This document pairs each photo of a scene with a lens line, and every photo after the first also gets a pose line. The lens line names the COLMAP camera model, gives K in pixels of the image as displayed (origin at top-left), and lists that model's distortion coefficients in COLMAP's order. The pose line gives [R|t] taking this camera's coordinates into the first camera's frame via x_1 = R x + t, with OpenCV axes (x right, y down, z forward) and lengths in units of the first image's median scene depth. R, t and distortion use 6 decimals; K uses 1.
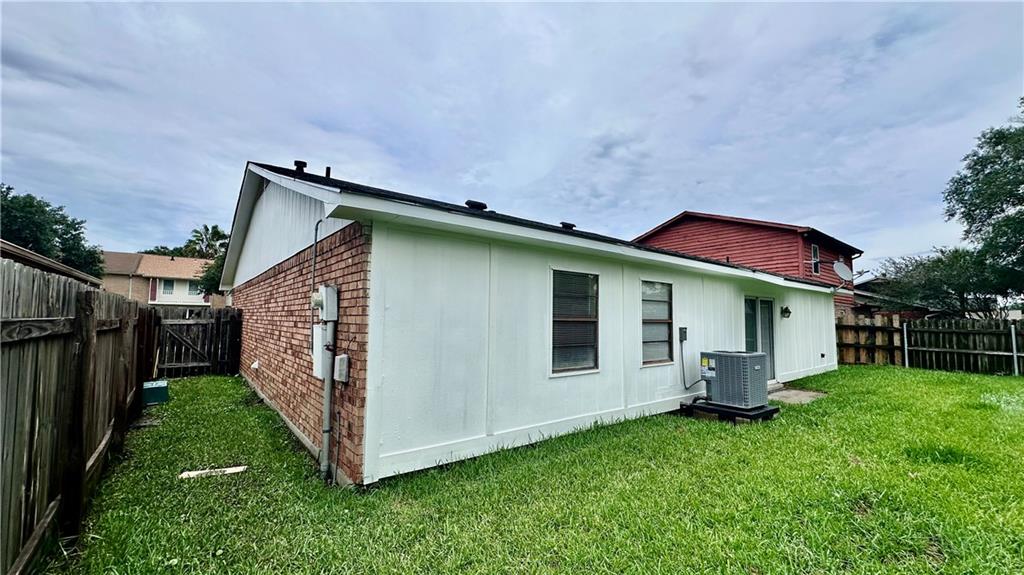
lens RADIAL K [[410.6, 0, 512.0], [0, 410.6, 287.5], [0, 0, 1]] dist [-0.003861, -0.000033]
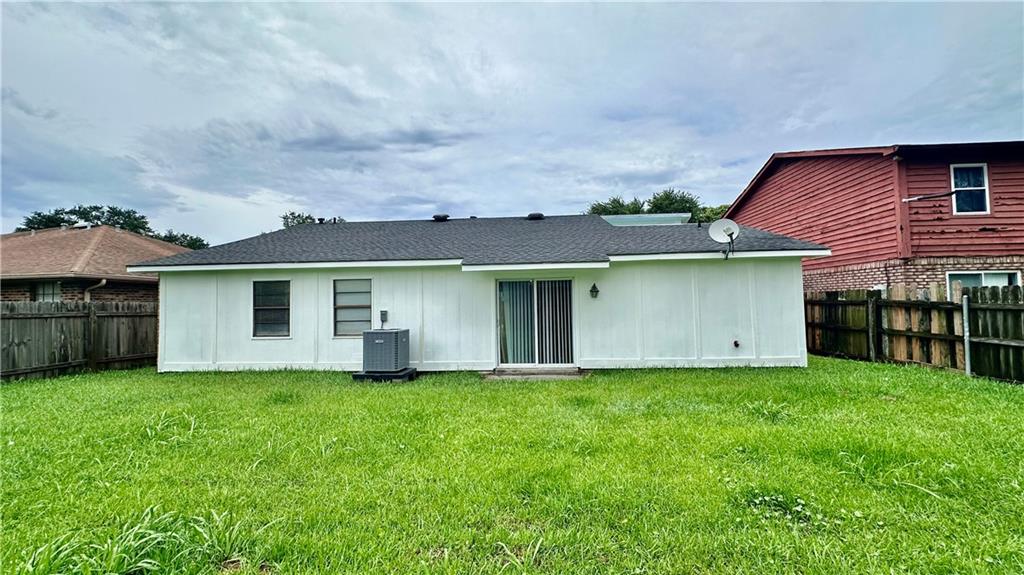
lens RADIAL K [[426.7, 0, 510.8], [0, 426.7, 291.1], [0, 0, 1]] dist [0.001466, 0.000277]
pose [[0.739217, -0.044706, -0.671982, 0.896737], [0.076944, 0.996867, 0.018322, 0.021924], [0.669057, -0.065249, 0.740341, 0.142398]]
